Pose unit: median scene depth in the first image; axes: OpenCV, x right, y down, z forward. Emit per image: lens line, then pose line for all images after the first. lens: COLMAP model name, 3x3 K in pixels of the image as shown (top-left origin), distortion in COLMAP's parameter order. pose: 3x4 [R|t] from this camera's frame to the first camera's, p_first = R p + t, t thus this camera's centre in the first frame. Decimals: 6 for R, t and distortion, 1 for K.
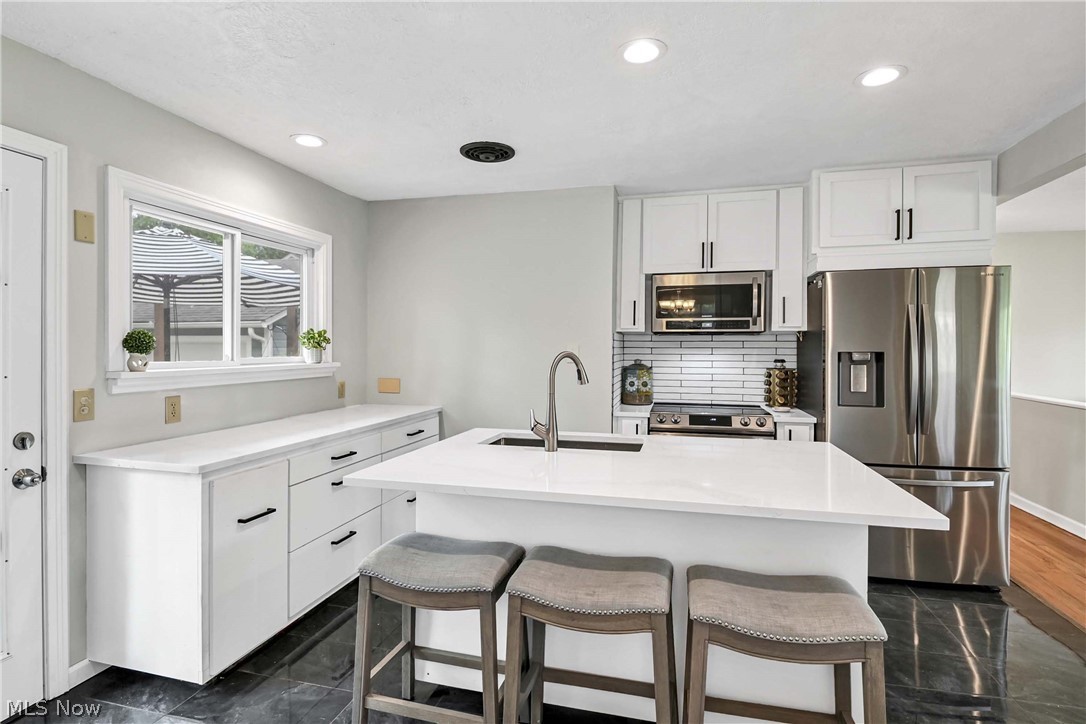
lens RADIAL K [[541.1, 0, 545.9], [0, 541.1, 355.6], [0, 0, 1]] dist [0.003797, -0.000339]
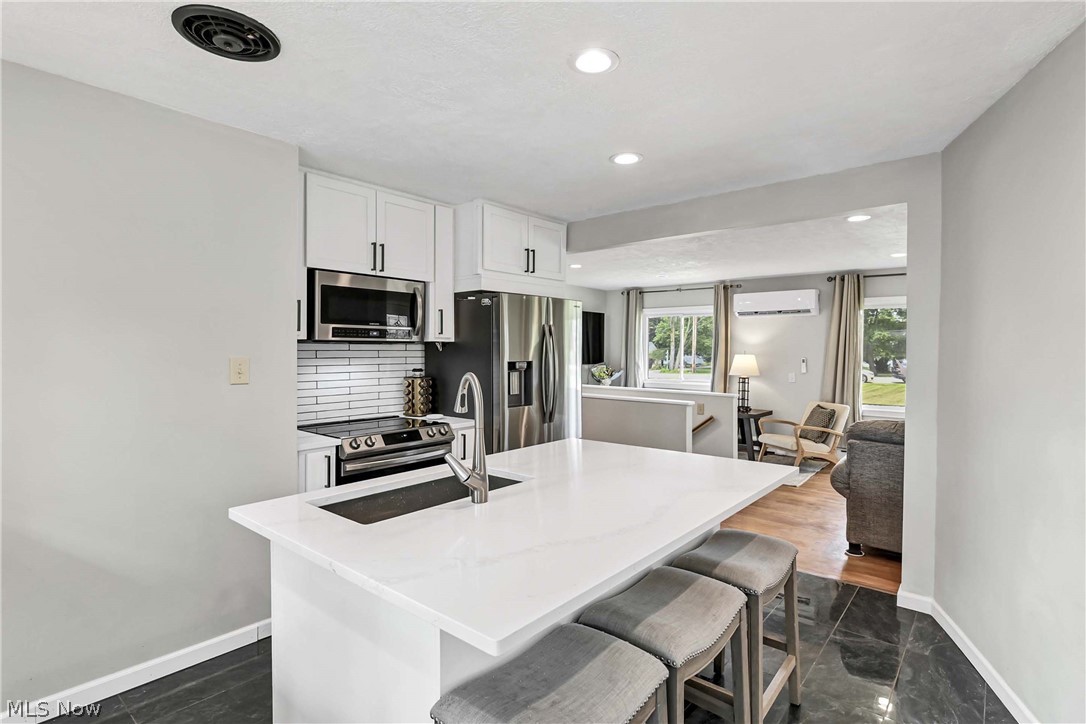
lens RADIAL K [[532.2, 0, 548.2], [0, 532.2, 357.7], [0, 0, 1]] dist [0.004727, -0.000072]
pose [[0.435257, -0.016760, 0.900150, -0.375924], [0.012741, 0.999841, 0.012456, -0.023187], [-0.900216, 0.006048, 0.435402, 0.342554]]
